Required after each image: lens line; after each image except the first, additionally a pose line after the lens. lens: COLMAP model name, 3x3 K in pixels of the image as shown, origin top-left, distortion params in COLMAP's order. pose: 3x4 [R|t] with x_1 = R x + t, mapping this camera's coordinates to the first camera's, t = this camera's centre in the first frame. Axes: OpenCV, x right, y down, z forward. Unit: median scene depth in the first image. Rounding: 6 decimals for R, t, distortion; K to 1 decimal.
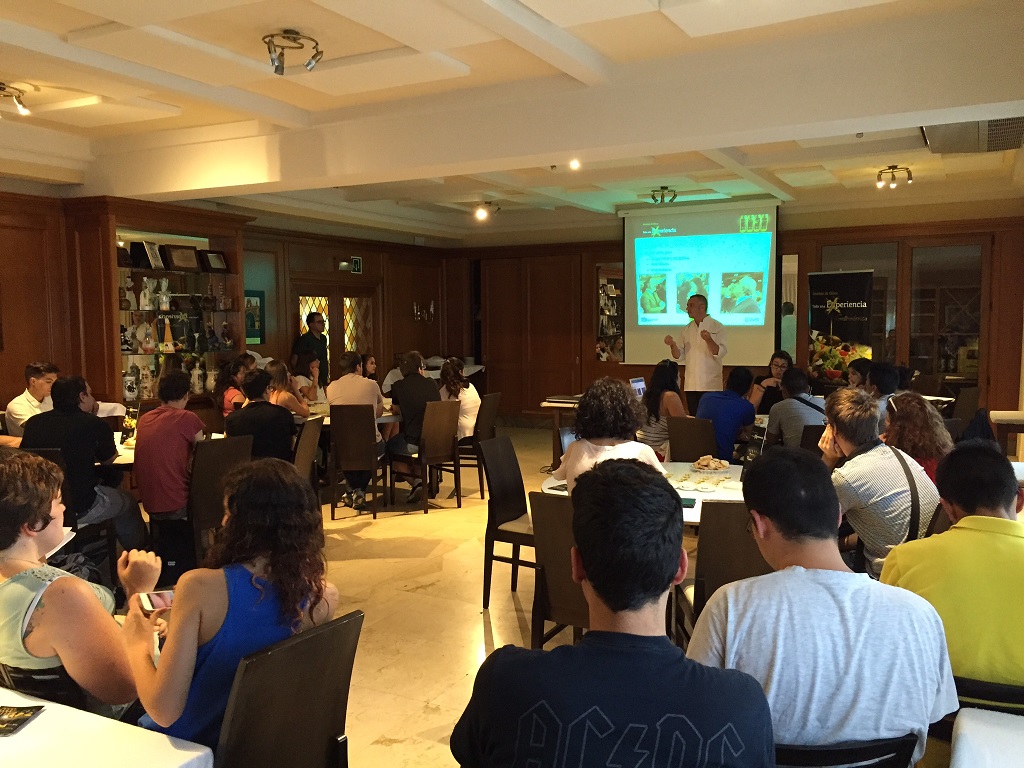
lens RADIAL K [[896.8, 0, 511.5], [0, 896.8, 383.8], [0, 0, 1]] dist [0.051242, 0.000521]
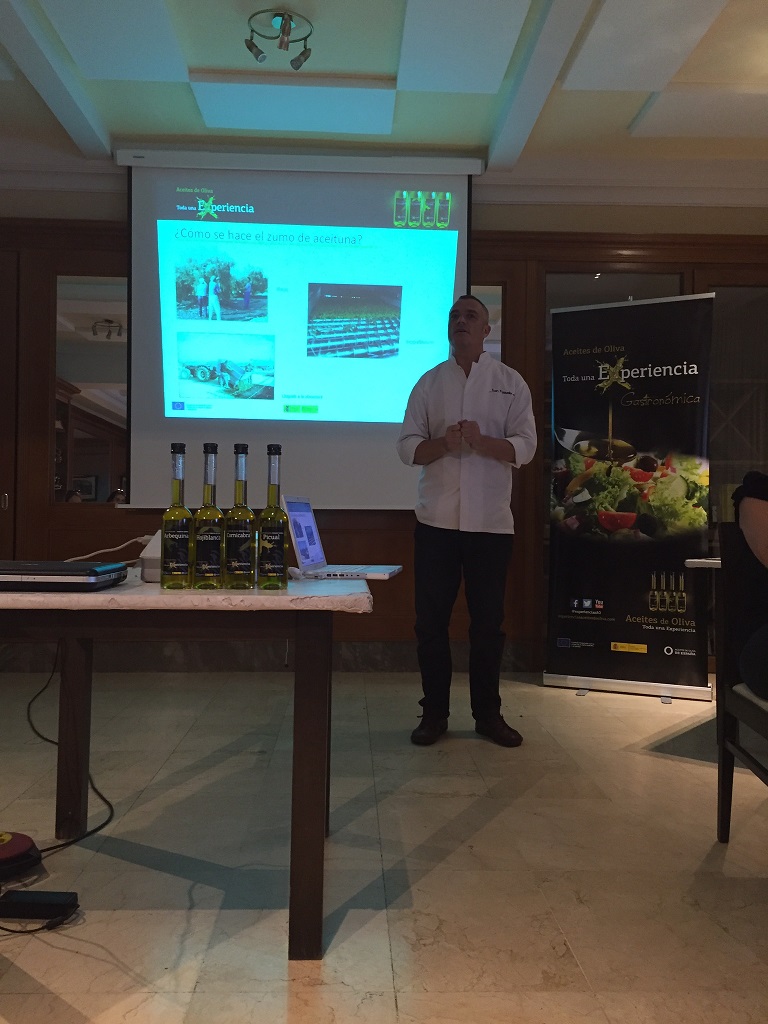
lens RADIAL K [[896.8, 0, 381.0], [0, 896.8, 508.3], [0, 0, 1]] dist [0.051242, 0.000521]
pose [[0.868380, 0.023178, 0.495358, 0.019573], [0.019704, 0.996505, -0.081170, 0.018049], [-0.495508, 0.080247, 0.864888, 0.647846]]
